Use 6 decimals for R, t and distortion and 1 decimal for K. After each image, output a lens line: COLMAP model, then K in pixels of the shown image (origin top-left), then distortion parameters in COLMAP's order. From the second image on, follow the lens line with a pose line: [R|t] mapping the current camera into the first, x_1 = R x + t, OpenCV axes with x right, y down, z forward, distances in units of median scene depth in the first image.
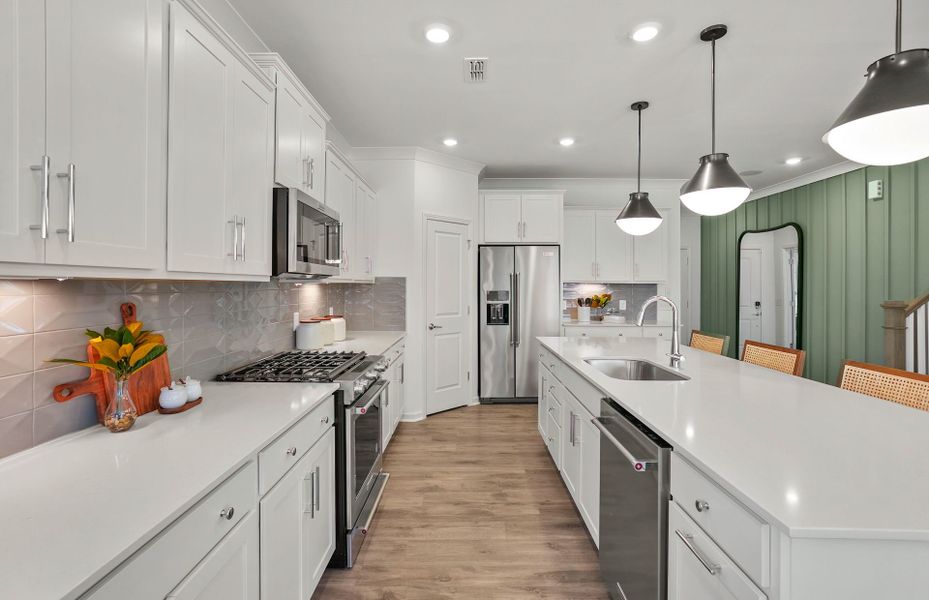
lens RADIAL K [[434.3, 0, 460.7], [0, 434.3, 283.4], [0, 0, 1]] dist [-0.043973, 0.026713]
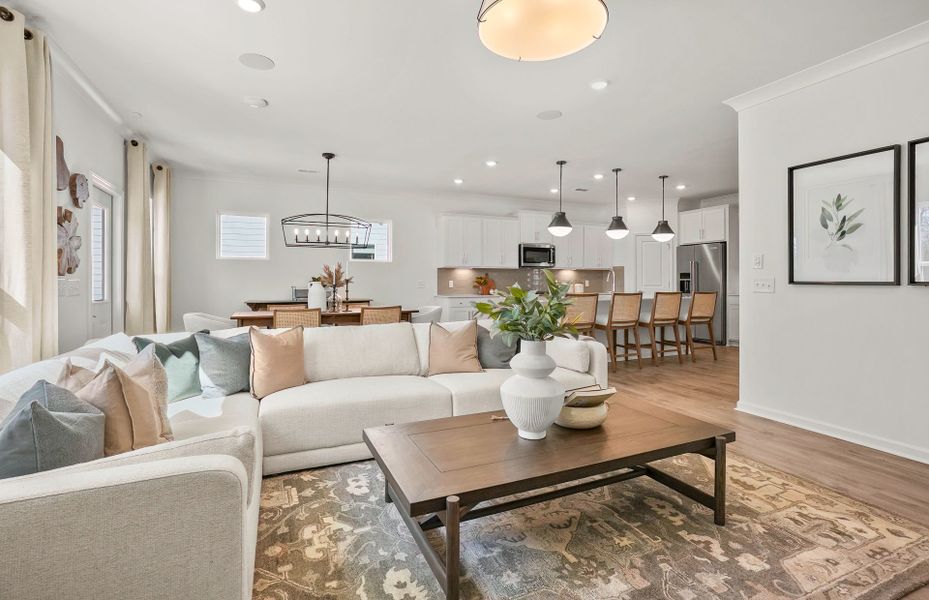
lens RADIAL K [[436.7, 0, 465.0], [0, 436.7, 279.0], [0, 0, 1]] dist [-0.033742, 0.019199]
pose [[0.427204, -0.008336, -0.904117, 1.954096], [0.006071, 0.999961, -0.006351, 0.073639], [0.904135, -0.002775, 0.427238, -0.751758]]
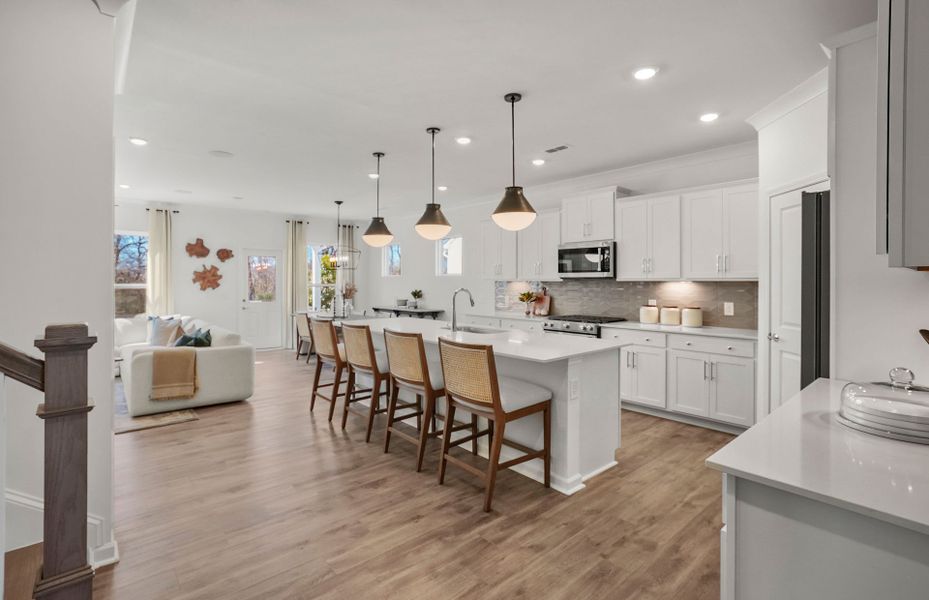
lens RADIAL K [[434.3, 0, 460.7], [0, 434.3, 283.4], [0, 0, 1]] dist [-0.043973, 0.026713]
pose [[-0.748112, -0.002281, -0.663569, 1.213240], [-0.001609, 0.999997, -0.001623, 0.010407], [0.663571, -0.000147, -0.748114, 1.752163]]
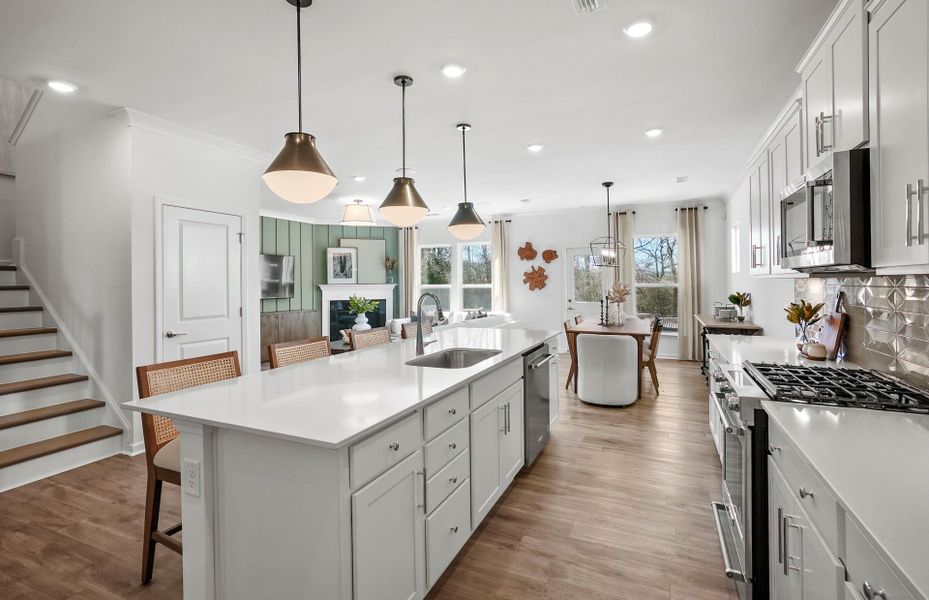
lens RADIAL K [[436.7, 0, 465.0], [0, 436.7, 279.0], [0, 0, 1]] dist [-0.033742, 0.019199]
pose [[-0.917268, 0.007526, 0.398200, -0.055824], [0.003629, 0.999938, -0.010540, 0.006447], [-0.398255, -0.008223, -0.917238, 1.568583]]
